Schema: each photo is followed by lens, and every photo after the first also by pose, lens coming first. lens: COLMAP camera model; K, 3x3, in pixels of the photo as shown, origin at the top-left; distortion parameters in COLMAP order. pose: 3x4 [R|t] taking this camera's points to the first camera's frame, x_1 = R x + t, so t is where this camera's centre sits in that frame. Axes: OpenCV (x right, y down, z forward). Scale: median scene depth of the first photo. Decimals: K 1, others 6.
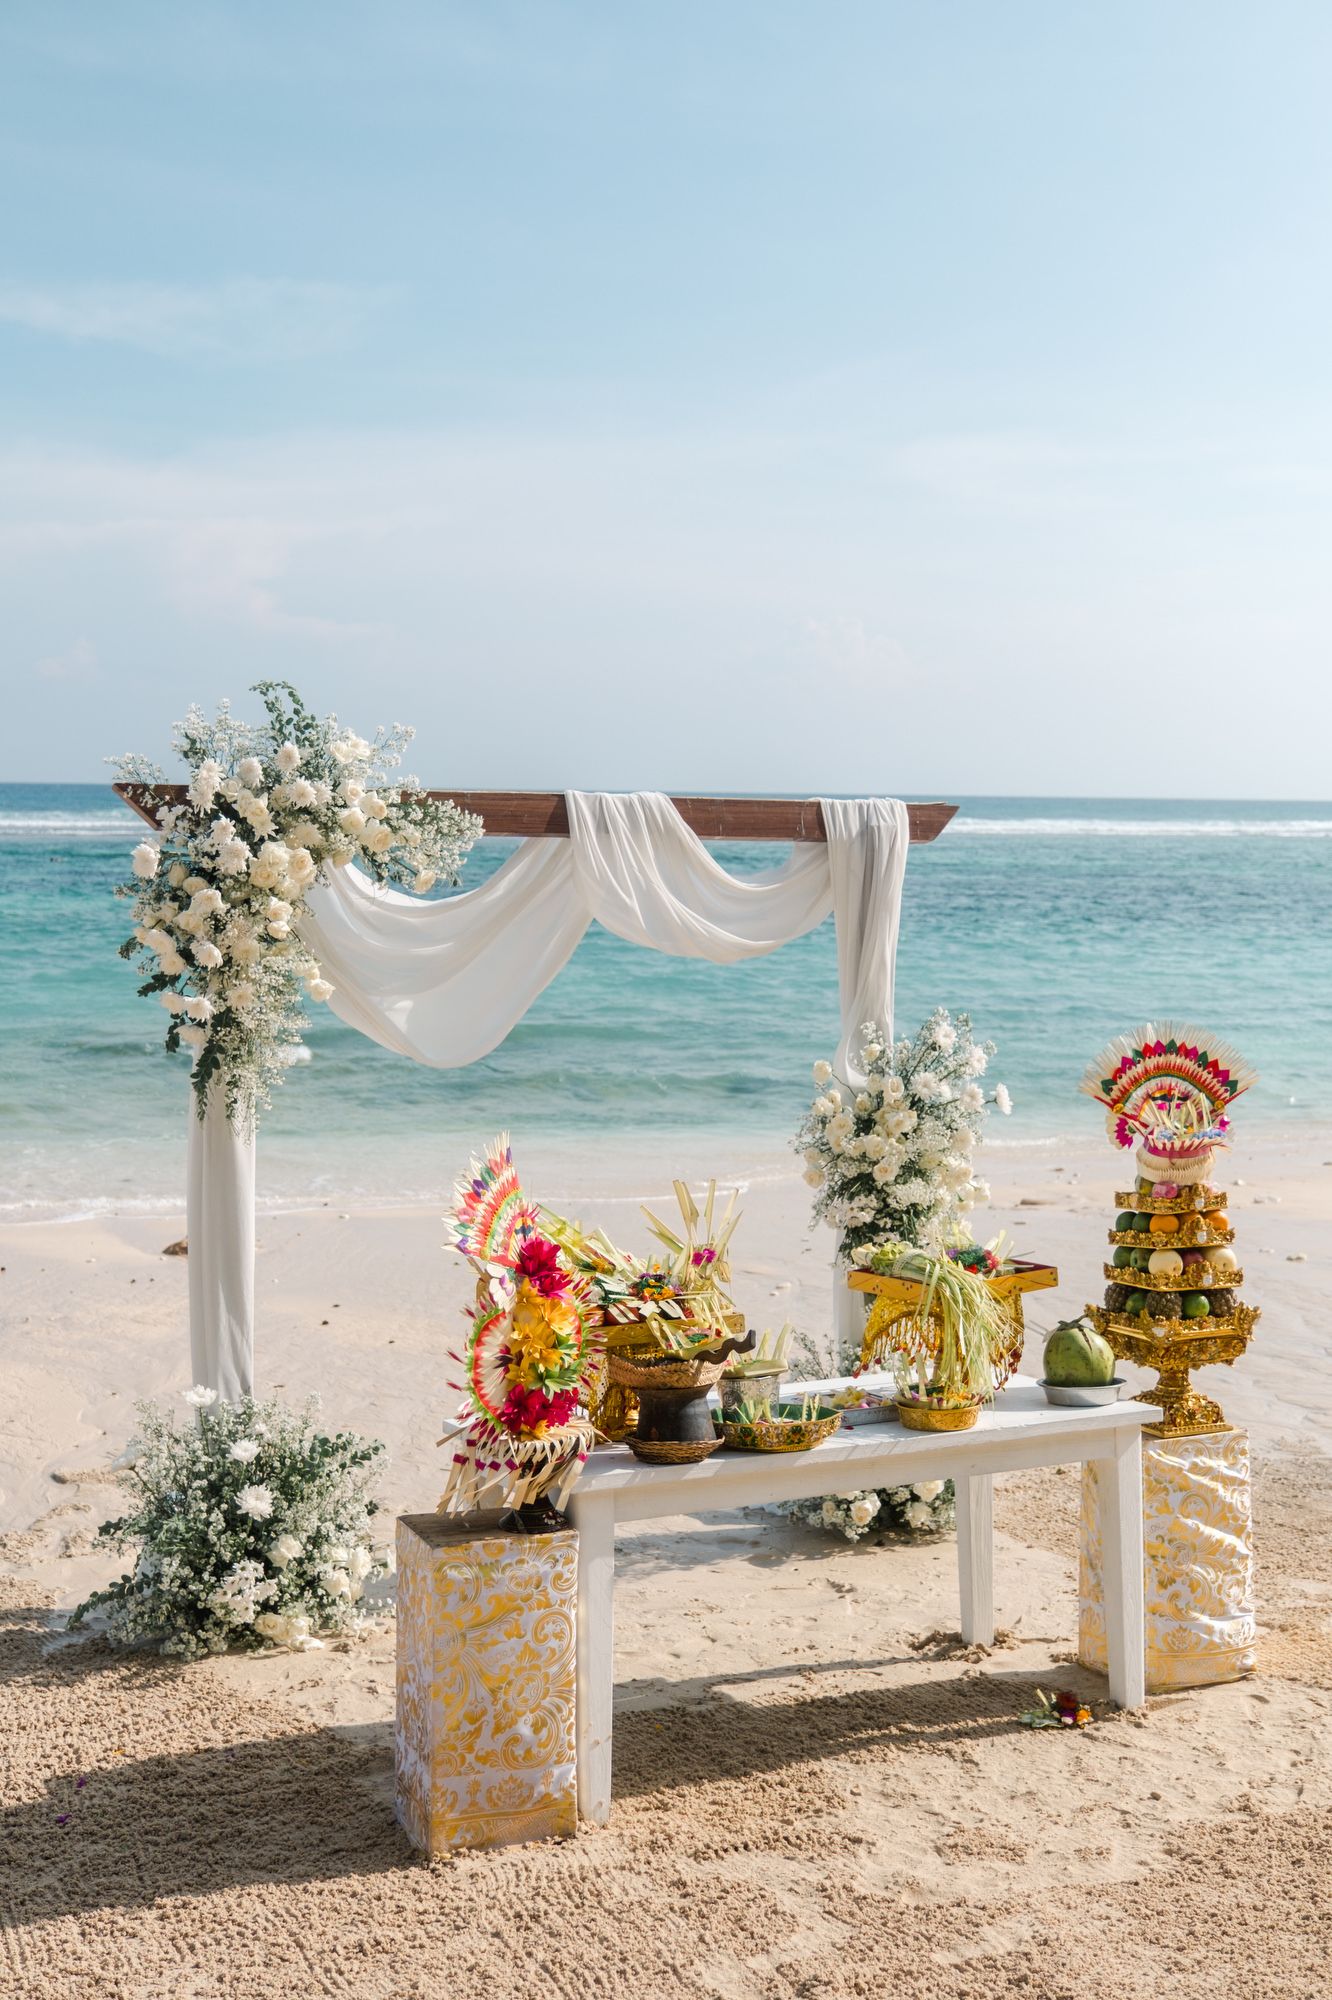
lens RADIAL K [[2047.1, 0, 624.7], [0, 2047.1, 1027.8], [0, 0, 1]] dist [0.000831, -0.002426]
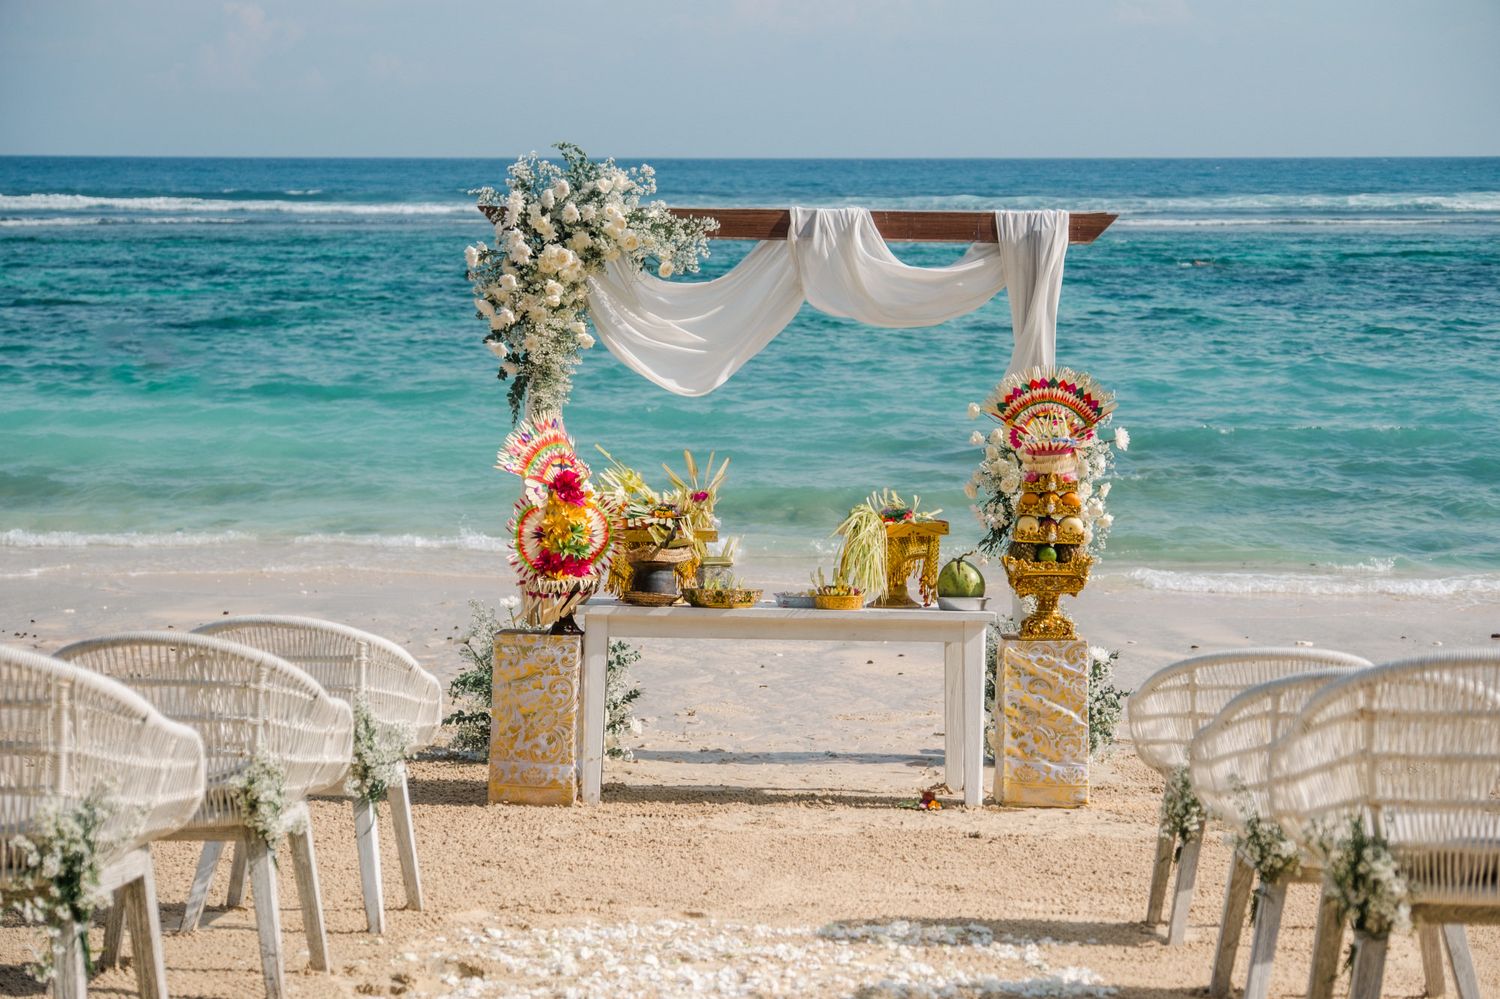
lens RADIAL K [[2719.7, 0, 745.5], [0, 2719.7, 532.9], [0, 0, 1]] dist [0.028463, -0.088174]
pose [[0.915172, 0.042418, -0.400825, 0.866825], [-0.034315, 0.999036, 0.027376, 0.072363], [0.401600, -0.011299, 0.915746, -0.907532]]
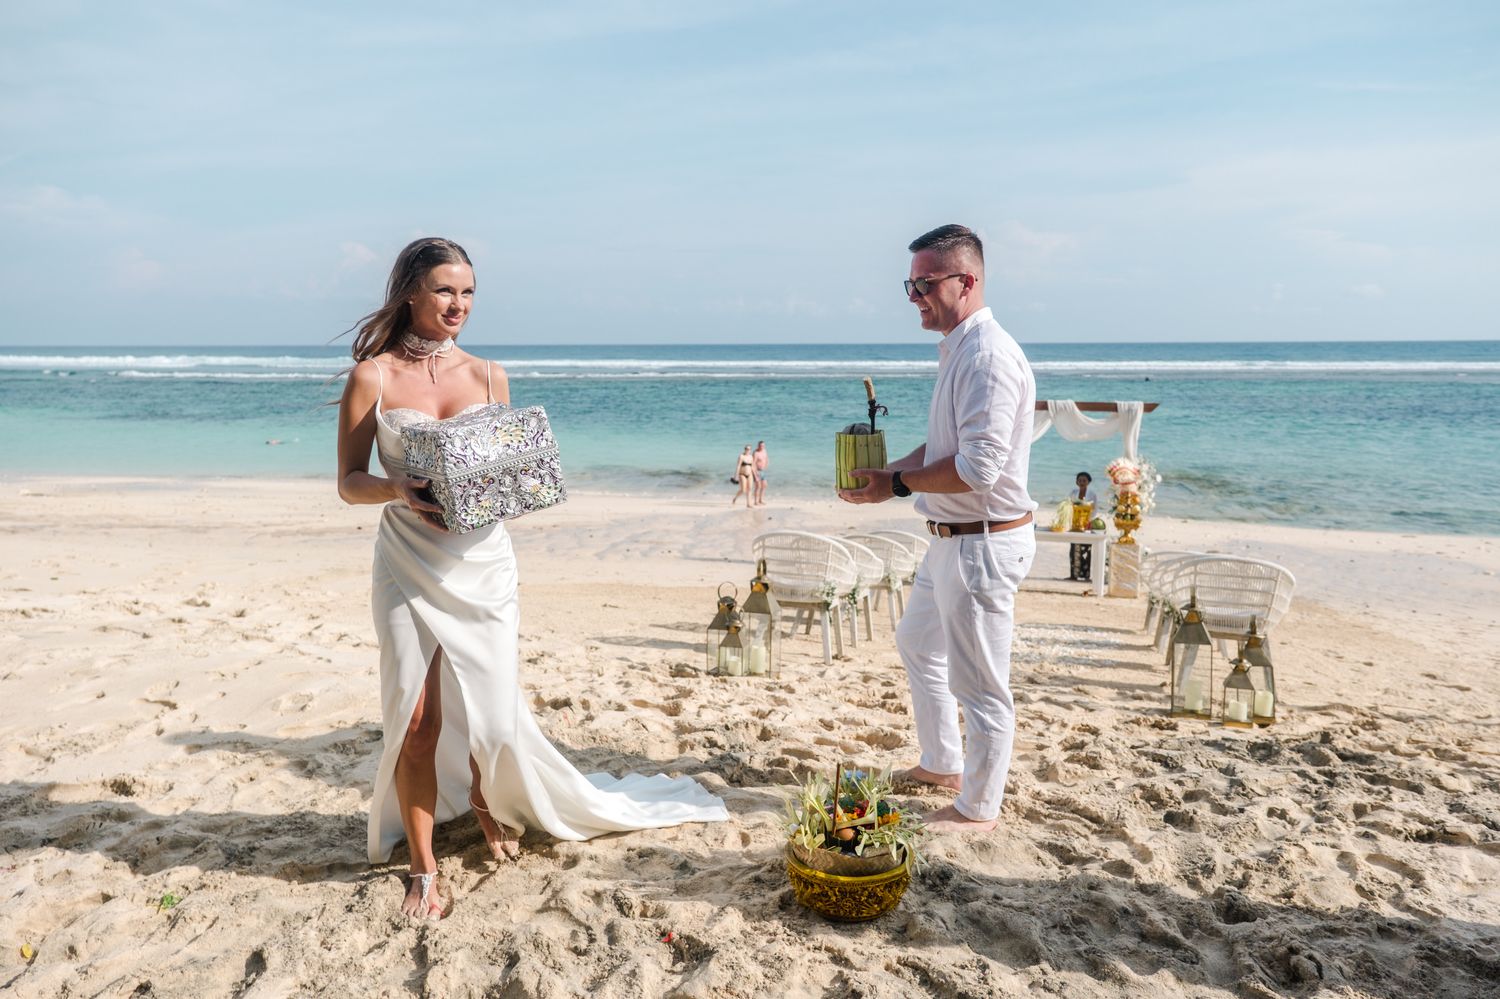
lens RADIAL K [[1081.5, 0, 760.2], [0, 1081.5, 500.1], [0, 0, 1]] dist [0.000070, -0.007974]
pose [[0.784622, 0.072790, -0.615687, 1.131739], [-0.053655, 0.997330, 0.049532, 0.018981], [0.617648, -0.005829, 0.786433, -1.456544]]
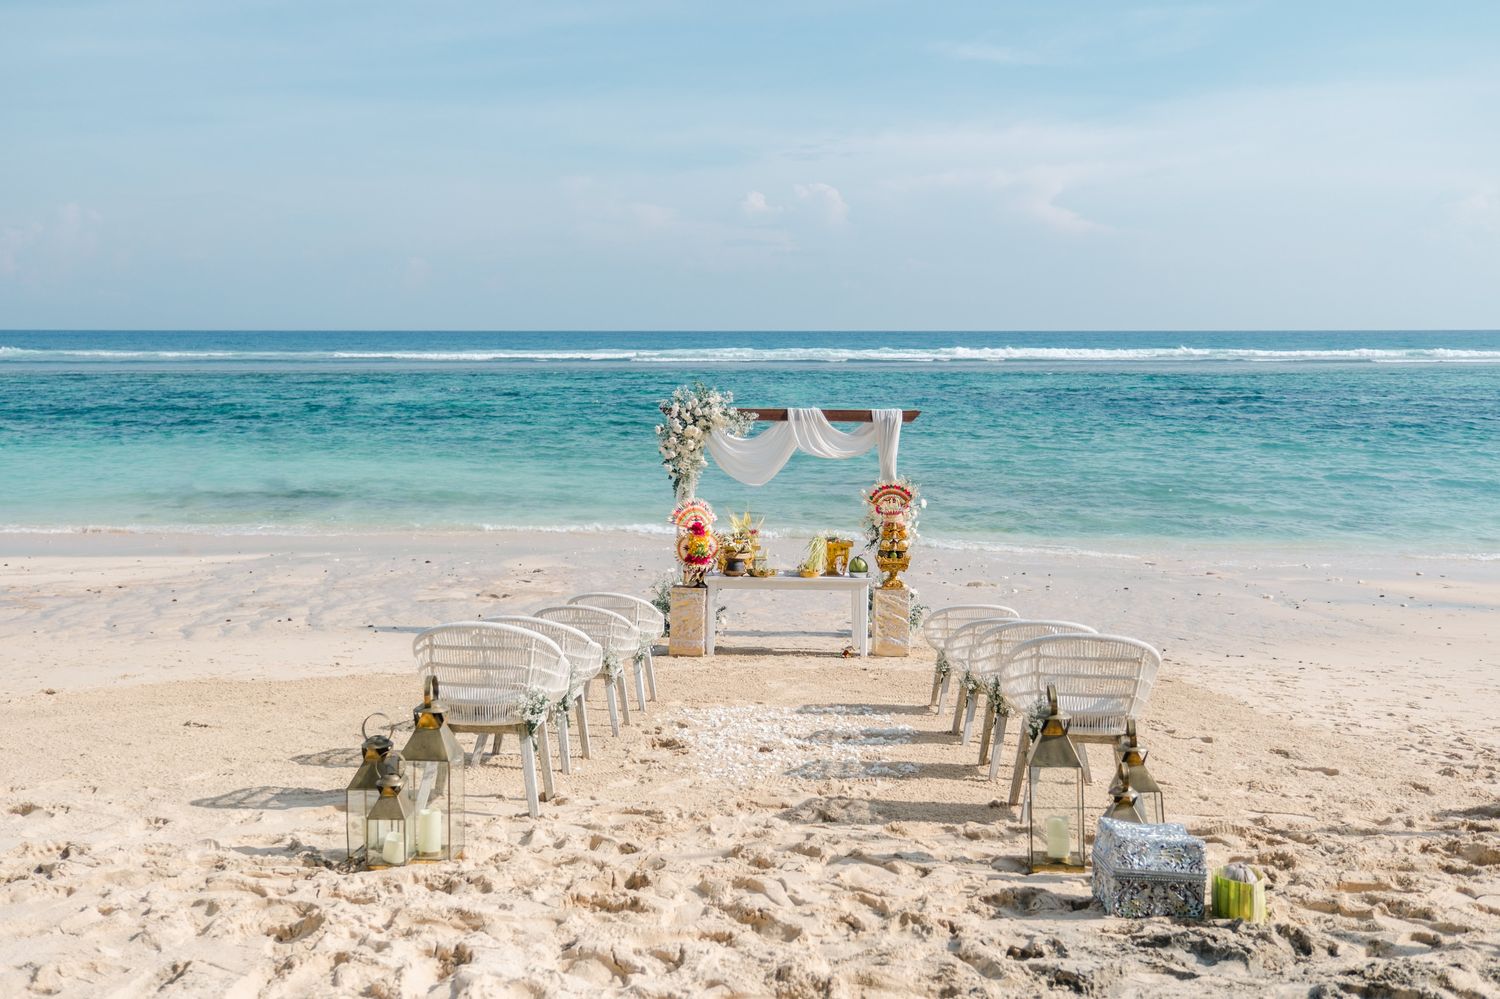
lens RADIAL K [[1308.1, 0, 750.0], [0, 1308.1, 499.5], [0, 0, 1]] dist [-0.008588, -0.003492]
pose [[0.915579, 0.039585, -0.400185, 0.982549], [-0.033171, 0.999186, 0.022946, -0.011831], [0.400768, -0.007734, 0.916147, -1.283182]]
